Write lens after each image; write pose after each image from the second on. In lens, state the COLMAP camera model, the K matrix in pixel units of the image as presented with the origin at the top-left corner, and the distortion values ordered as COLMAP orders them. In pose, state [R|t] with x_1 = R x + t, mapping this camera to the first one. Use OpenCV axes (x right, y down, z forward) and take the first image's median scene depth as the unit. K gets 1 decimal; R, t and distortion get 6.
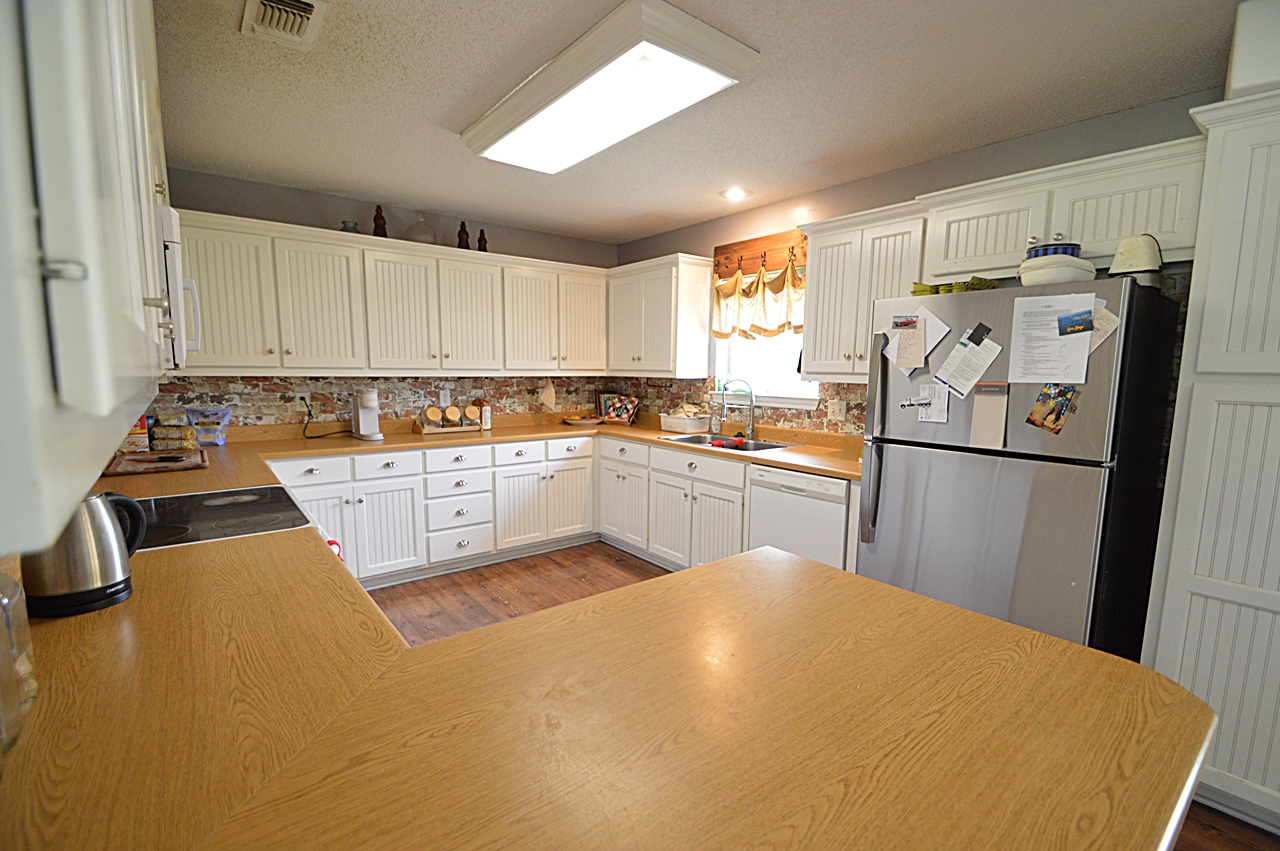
lens RADIAL K [[571.7, 0, 644.2], [0, 571.7, 442.1], [0, 0, 1]] dist [0.010594, -0.019260]
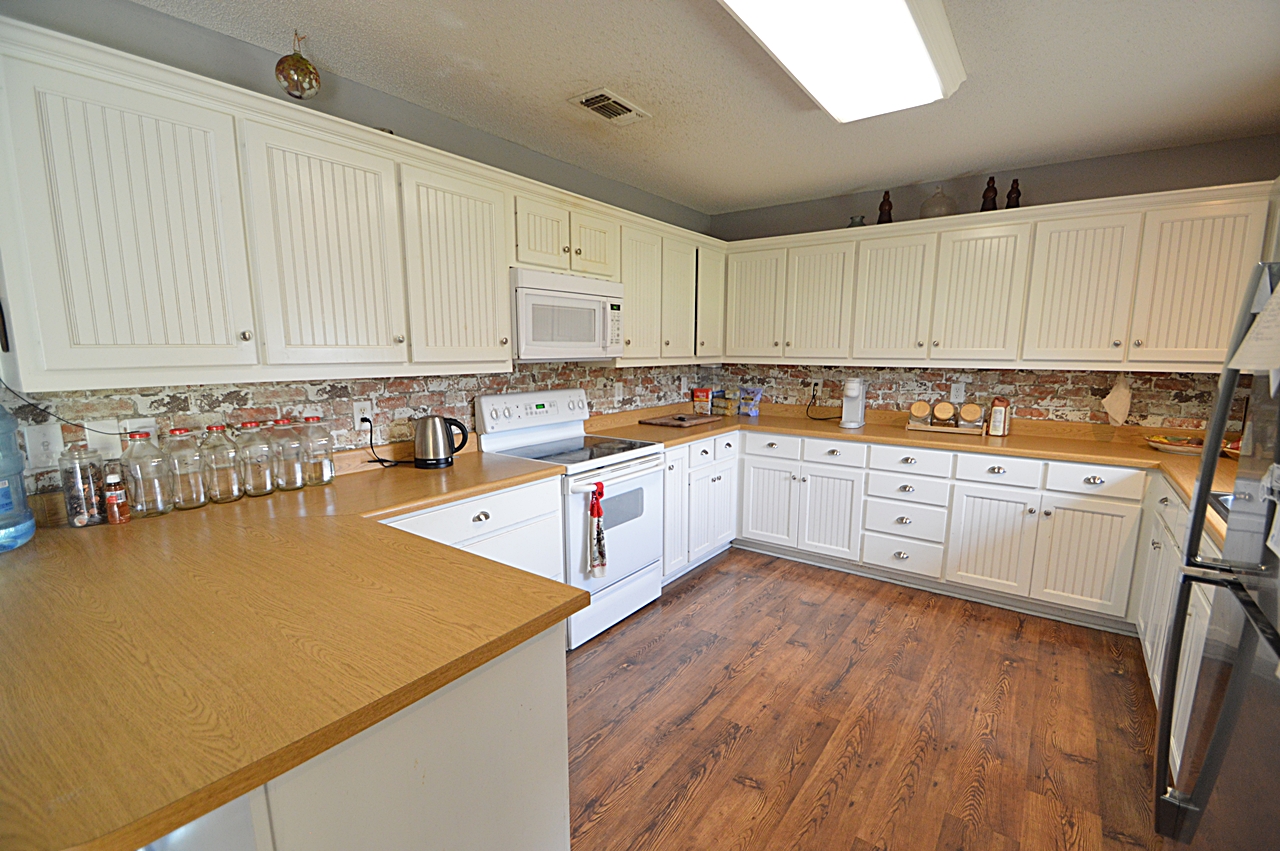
lens RADIAL K [[571.7, 0, 644.2], [0, 571.7, 442.1], [0, 0, 1]] dist [0.010594, -0.019260]
pose [[0.249241, 0.142321, -0.957927, 0.395872], [-0.125138, 0.985583, 0.113870, -0.046004], [0.960323, 0.091492, 0.263457, 0.351686]]
